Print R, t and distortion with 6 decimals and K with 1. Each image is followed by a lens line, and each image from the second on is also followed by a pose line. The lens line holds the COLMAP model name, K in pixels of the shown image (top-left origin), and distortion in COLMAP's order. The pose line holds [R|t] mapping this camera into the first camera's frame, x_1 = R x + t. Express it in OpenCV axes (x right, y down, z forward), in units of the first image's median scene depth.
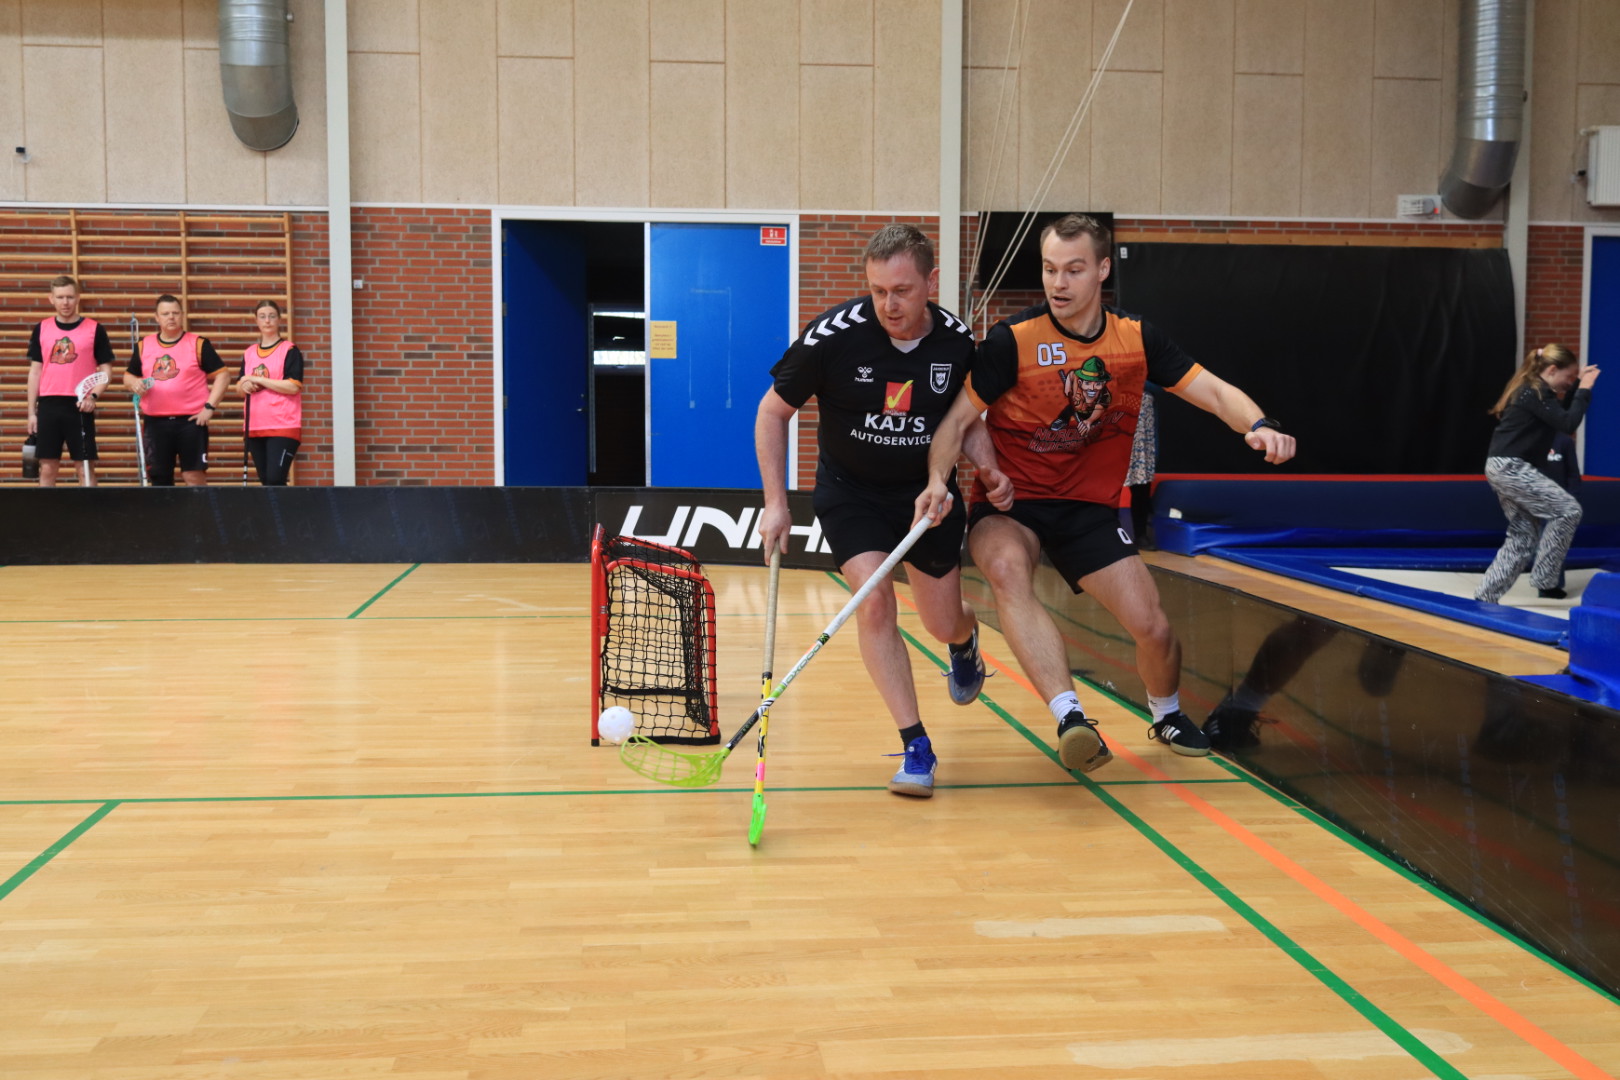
lens RADIAL K [[1781.7, 0, 814.7], [0, 1781.7, 534.5], [0, 0, 1]] dist [0.002500, 0.002820]
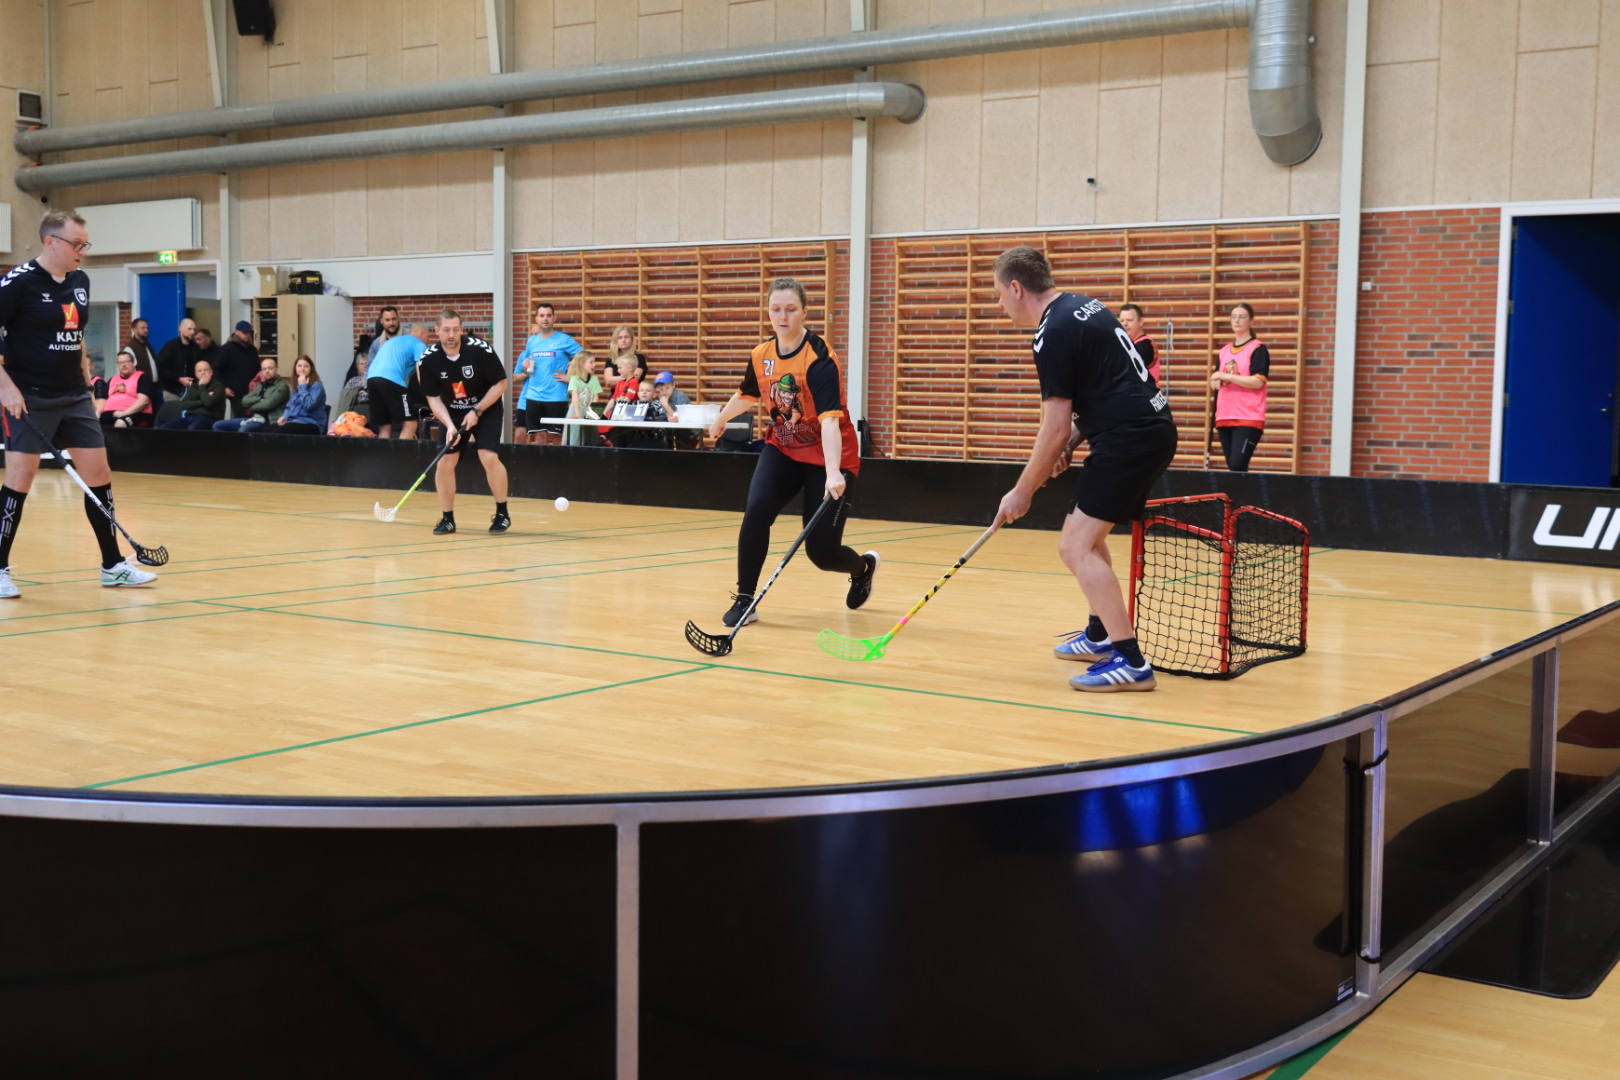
lens RADIAL K [[1791.6, 0, 819.2], [0, 1791.6, 537.9], [0, 0, 1]] dist [0.003966, -0.007298]
pose [[0.761732, 0.060899, -0.645024, 0.190711], [-0.061490, 0.997874, 0.021597, 0.004656], [0.644968, 0.023212, 0.763857, -0.011251]]
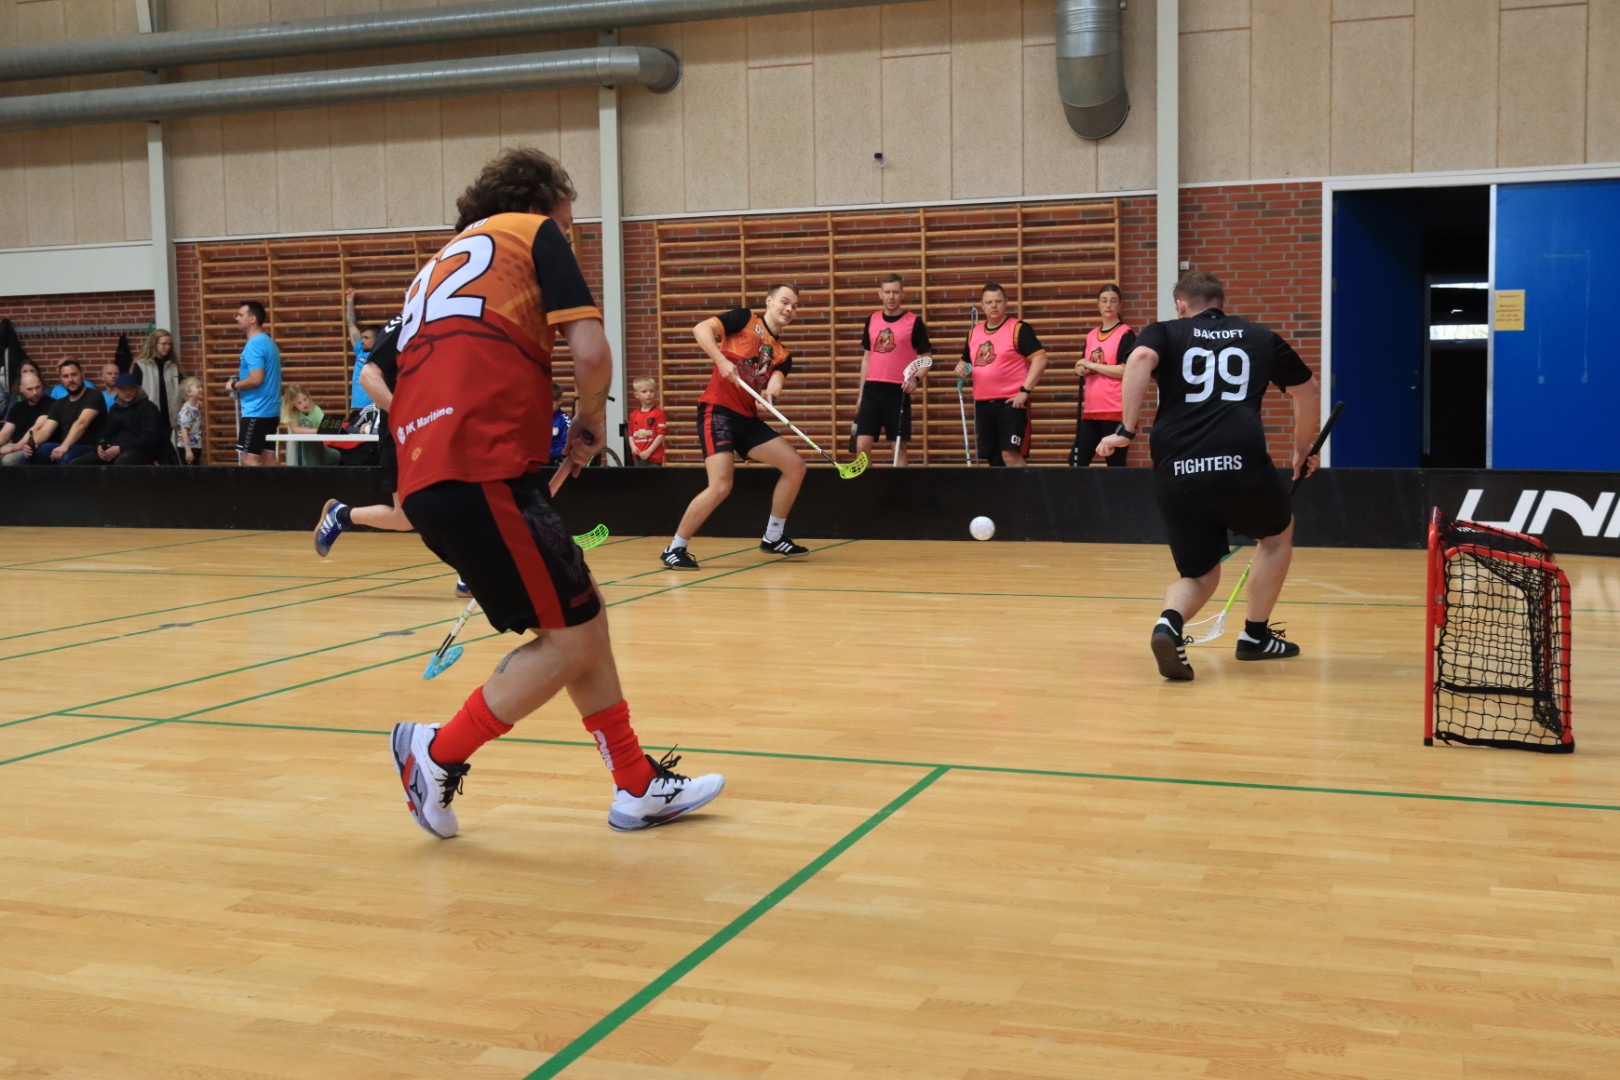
lens RADIAL K [[1791.6, 0, 819.2], [0, 1791.6, 537.9], [0, 0, 1]] dist [0.003966, -0.007298]
pose [[0.900525, 0.020060, -0.434341, -0.000902], [-0.014905, 0.999772, 0.015273, 0.000130], [0.434549, -0.007279, 0.900619, 0.003530]]
